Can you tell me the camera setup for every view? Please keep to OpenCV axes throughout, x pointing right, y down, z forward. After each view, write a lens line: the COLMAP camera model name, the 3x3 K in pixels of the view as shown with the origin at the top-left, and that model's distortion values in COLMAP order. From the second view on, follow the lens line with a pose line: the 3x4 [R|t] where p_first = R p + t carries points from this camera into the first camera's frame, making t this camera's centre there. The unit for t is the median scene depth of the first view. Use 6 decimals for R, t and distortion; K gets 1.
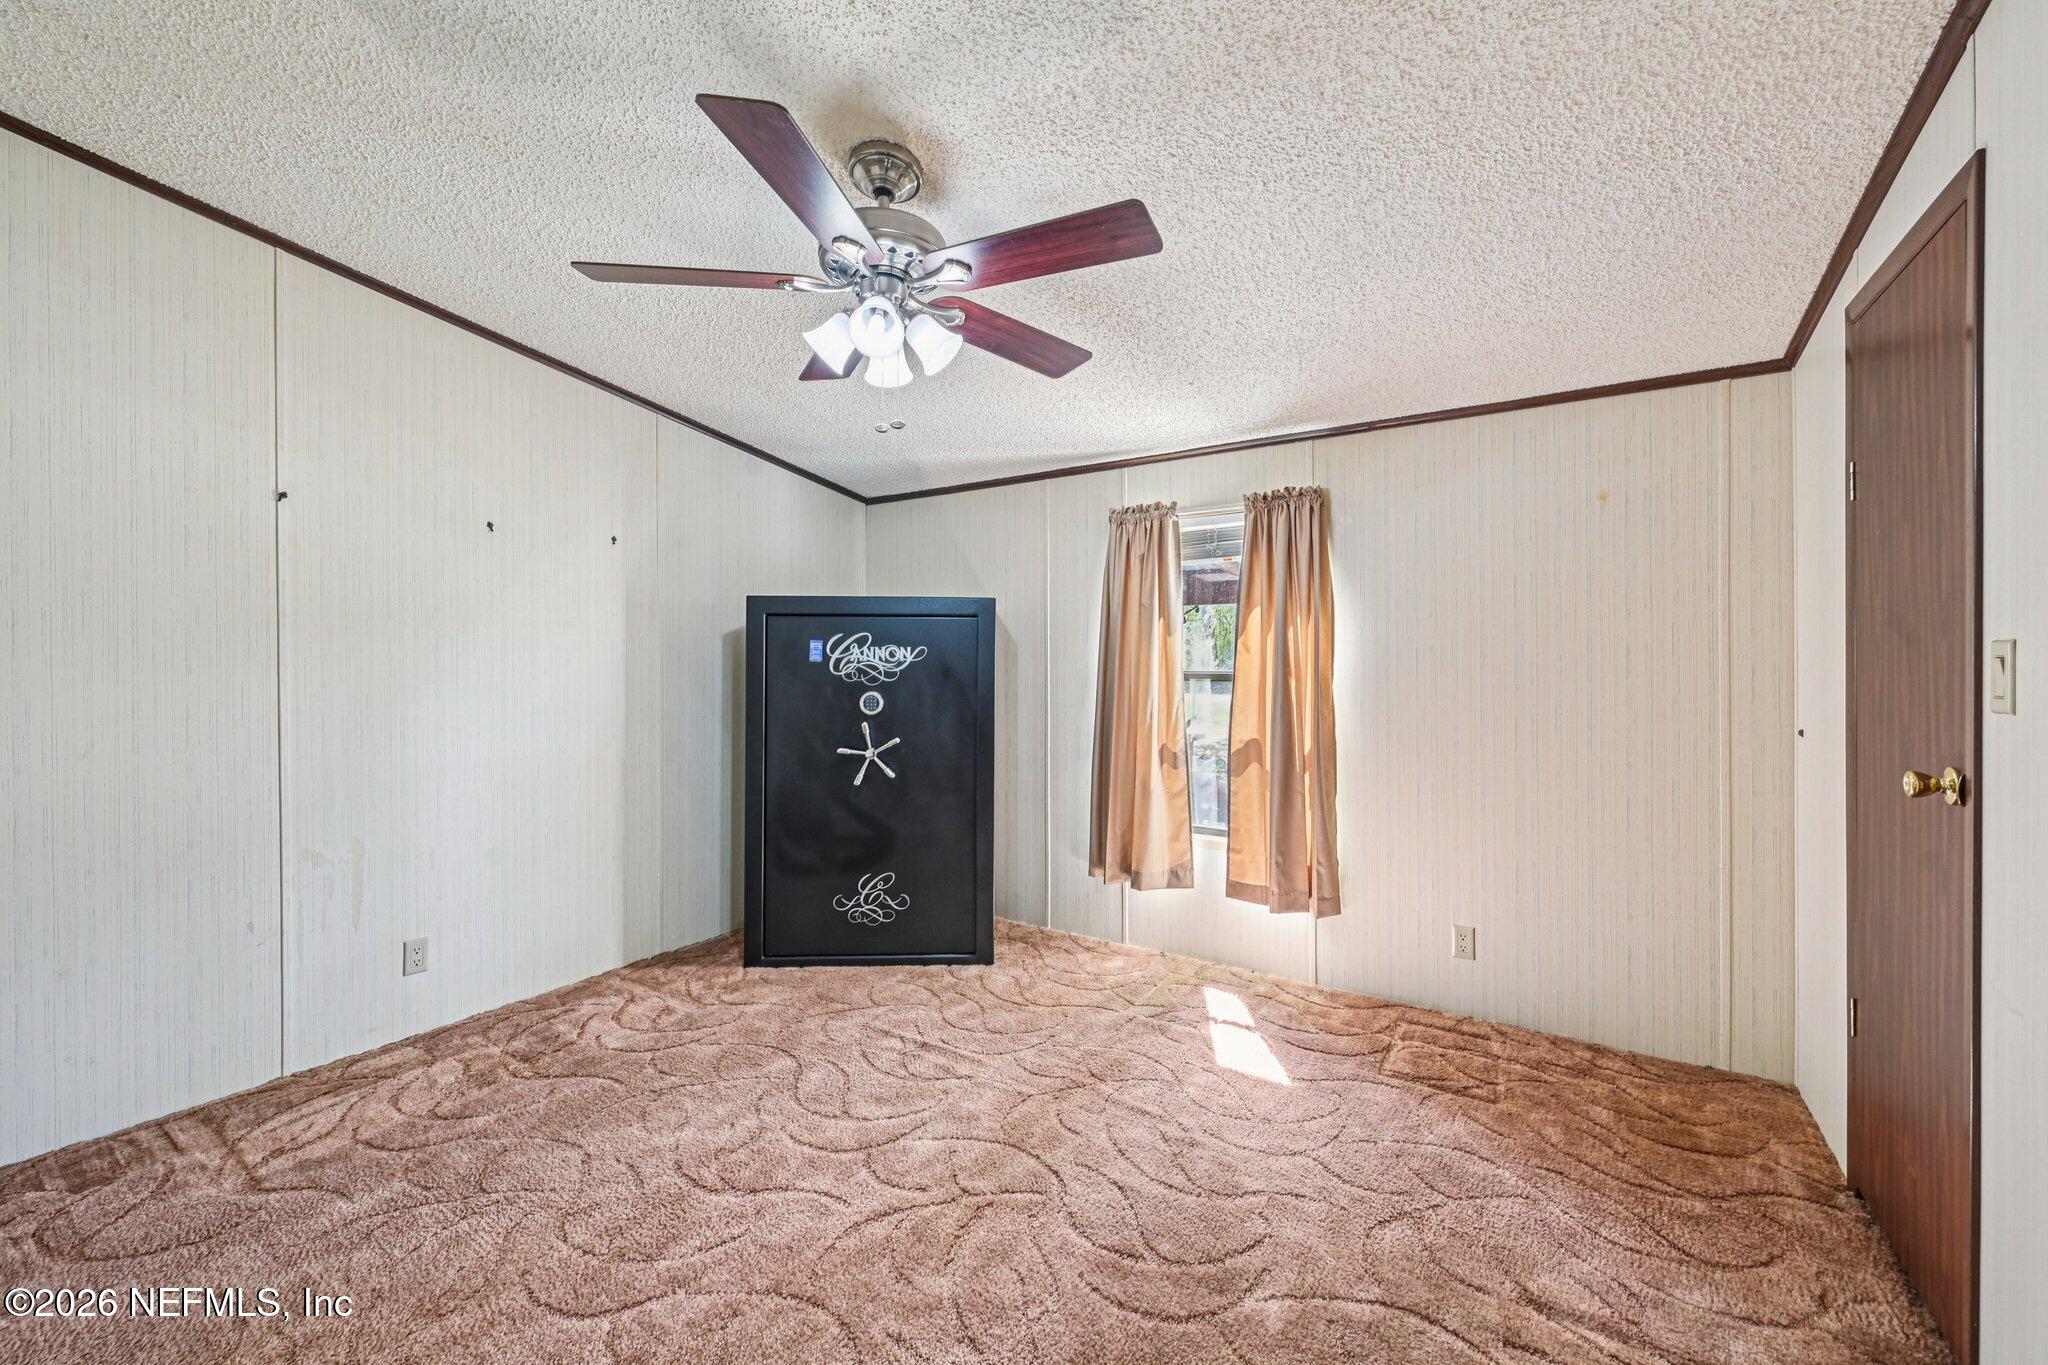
lens RADIAL K [[818.9, 0, 1034.1], [0, 818.9, 672.4], [0, 0, 1]] dist [-0.000278, 0.000187]
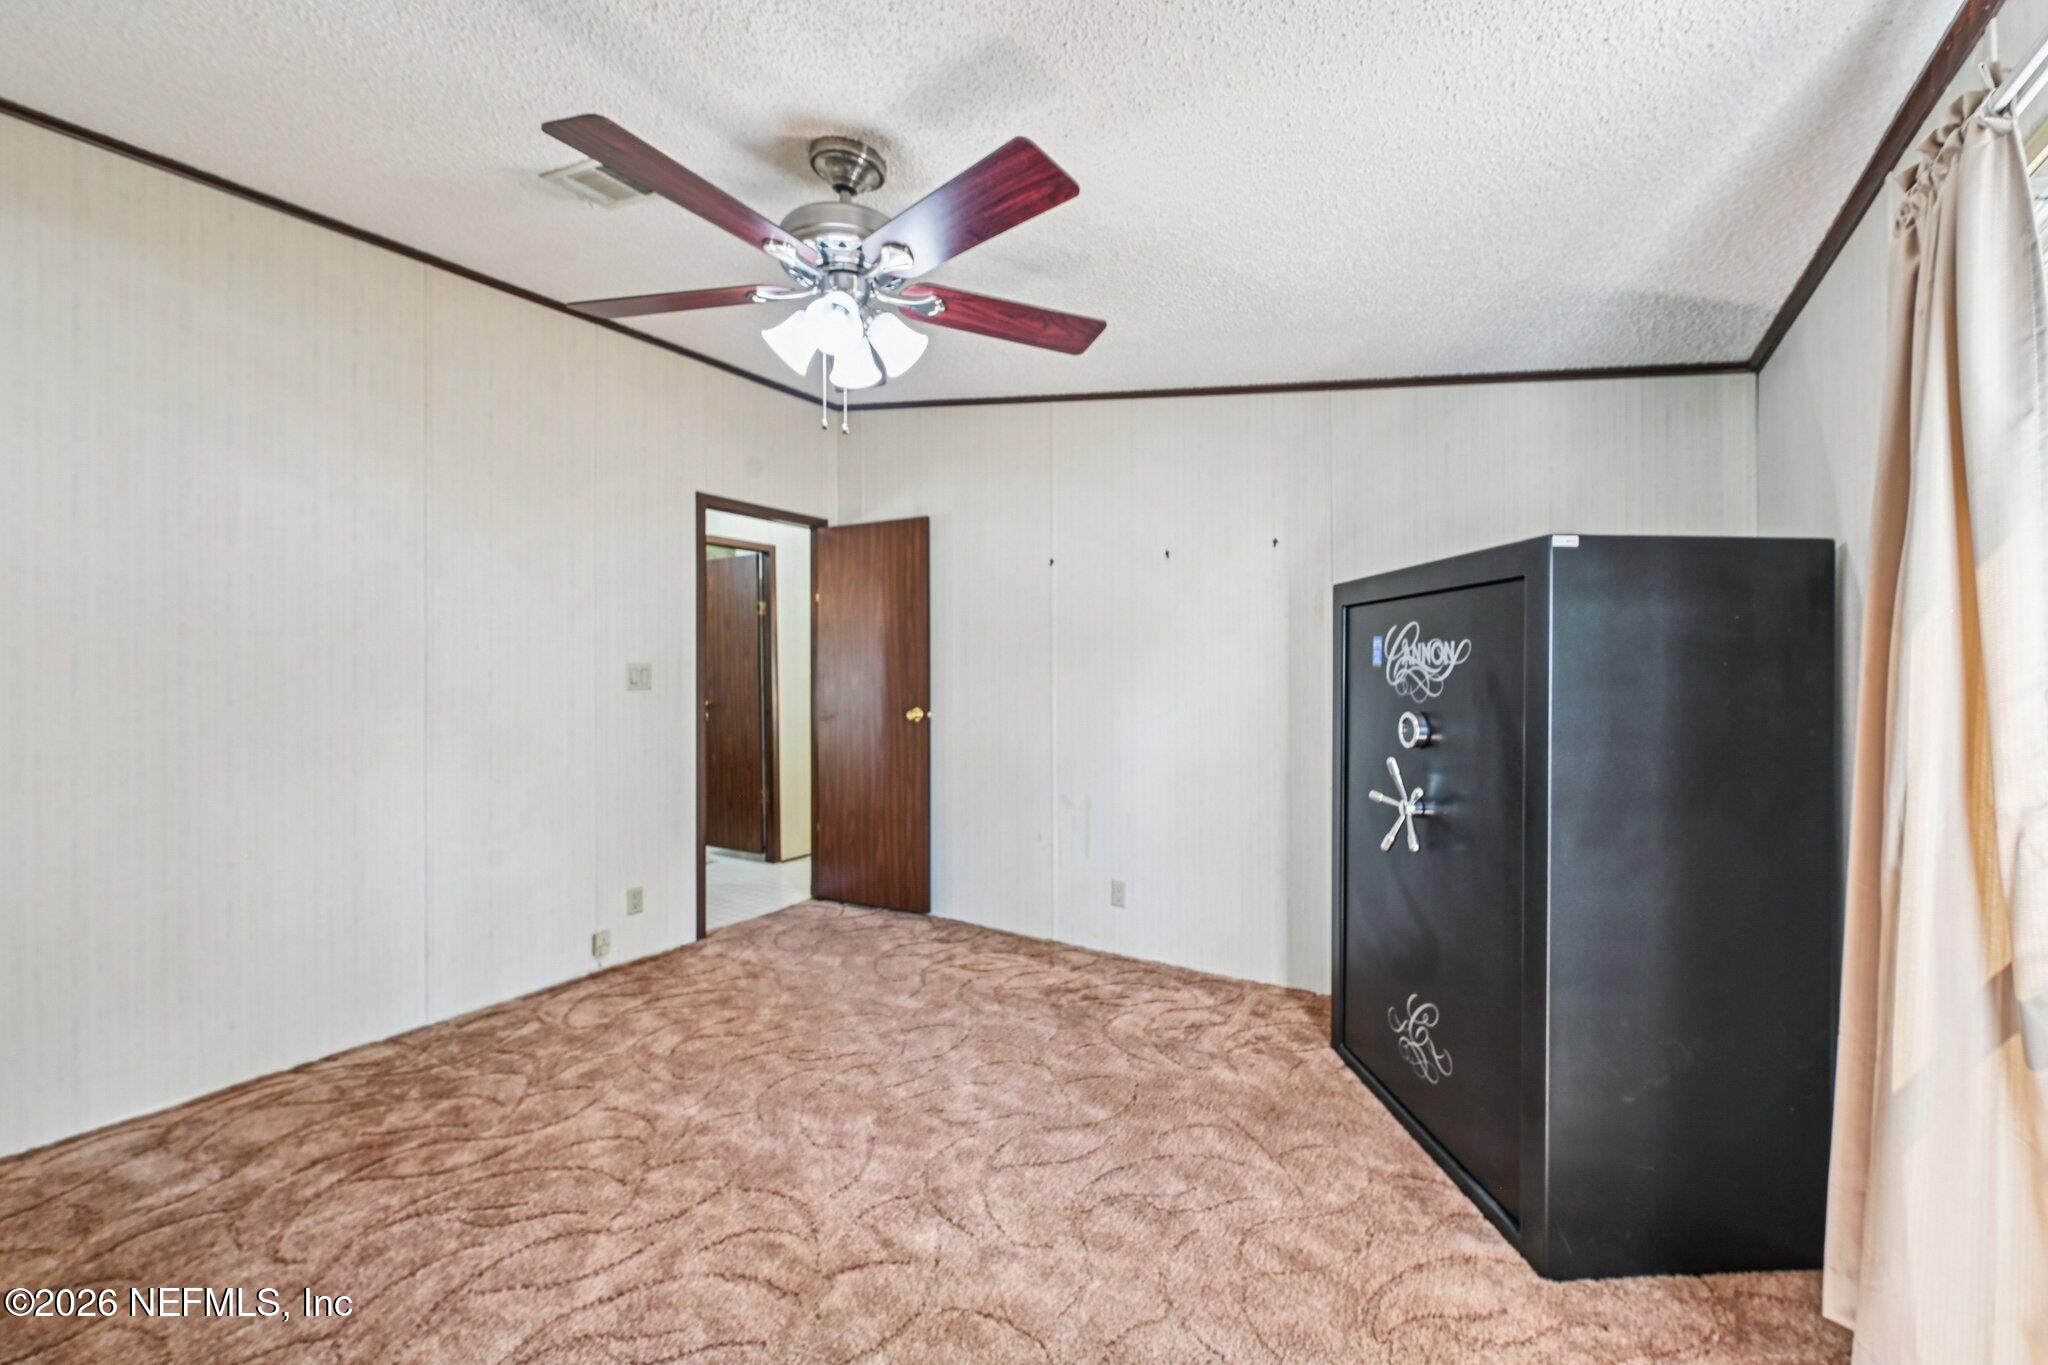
lens RADIAL K [[818.9, 0, 1032.3], [0, 818.9, 675.4], [0, 0, 1]] dist [-0.000278, 0.000187]
pose [[-0.003404, 0.004079, -0.999986, 0.453621], [-0.006798, 0.999968, 0.004102, -0.006296], [0.999971, 0.006812, -0.003376, 0.707922]]
